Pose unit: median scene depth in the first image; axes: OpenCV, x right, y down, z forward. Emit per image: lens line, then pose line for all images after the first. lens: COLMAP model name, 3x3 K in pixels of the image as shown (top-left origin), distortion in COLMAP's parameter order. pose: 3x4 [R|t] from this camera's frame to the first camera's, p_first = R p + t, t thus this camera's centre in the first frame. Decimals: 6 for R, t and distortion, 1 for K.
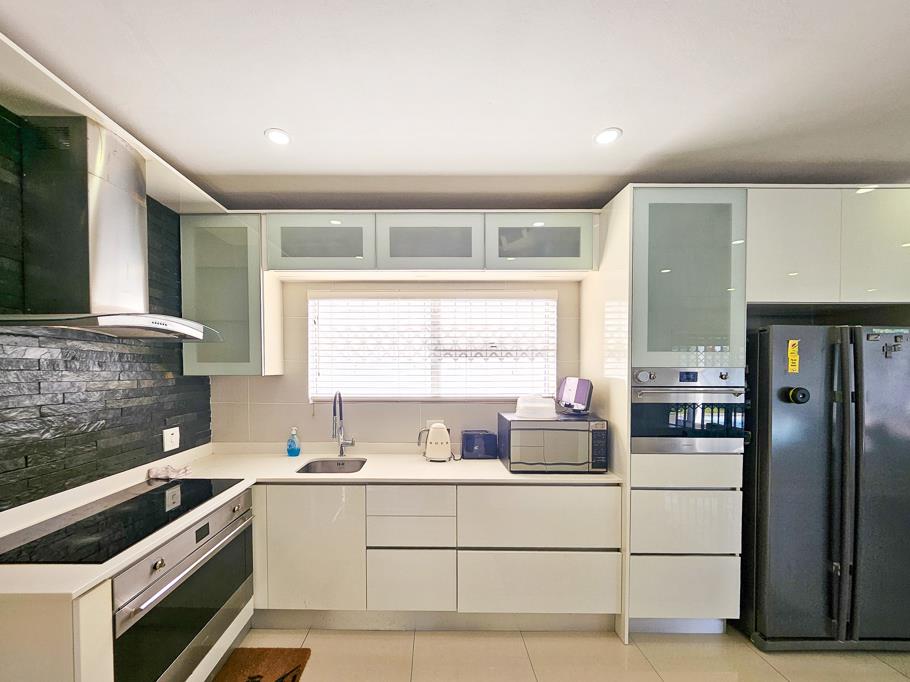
lens RADIAL K [[394.8, 0, 452.7], [0, 394.8, 372.0], [0, 0, 1]] dist [-0.001812, -0.000299]
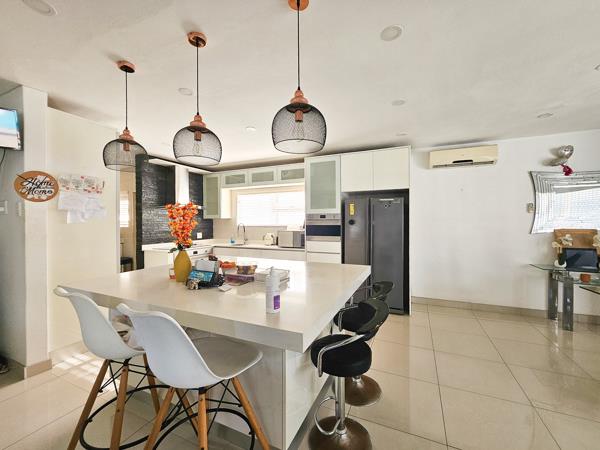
lens RADIAL K [[251.2, 0, 300.5], [0, 251.2, 221.9], [0, 0, 1]] dist [-0.000675, -0.000165]
pose [[0.920064, -0.003355, -0.391753, 1.175106], [-0.001481, 0.999926, -0.012042, 0.074809], [0.391764, 0.011660, 0.919992, -0.875085]]
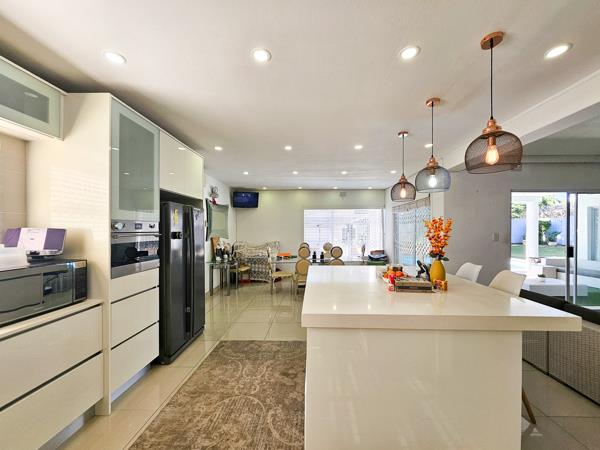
lens RADIAL K [[243.8, 0, 300.0], [0, 243.8, 225.0], [0, 0, 1]] dist [-0.001498, -0.000160]
pose [[0.026551, 0.017599, 0.999493, -0.409906], [0.012691, 0.999759, -0.017941, 0.032506], [-0.999567, 0.013161, 0.026321, 0.274105]]
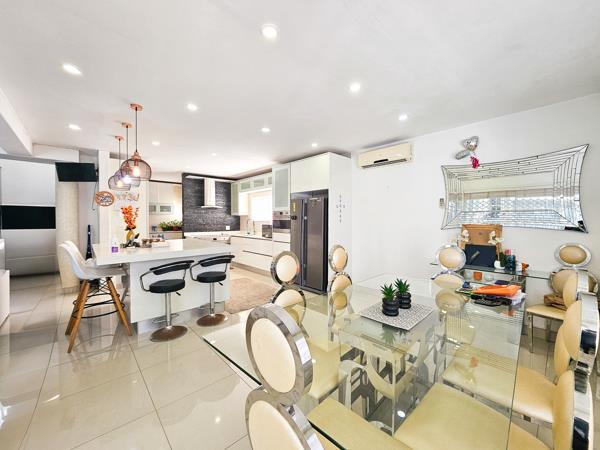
lens RADIAL K [[251.2, 0, 300.5], [0, 251.2, 221.9], [0, 0, 1]] dist [-0.000675, -0.000165]
pose [[0.675108, 0.007278, -0.737683, 2.502084], [-0.012235, 0.999924, -0.001332, 0.095177], [0.737617, 0.009925, 0.675146, -0.536508]]
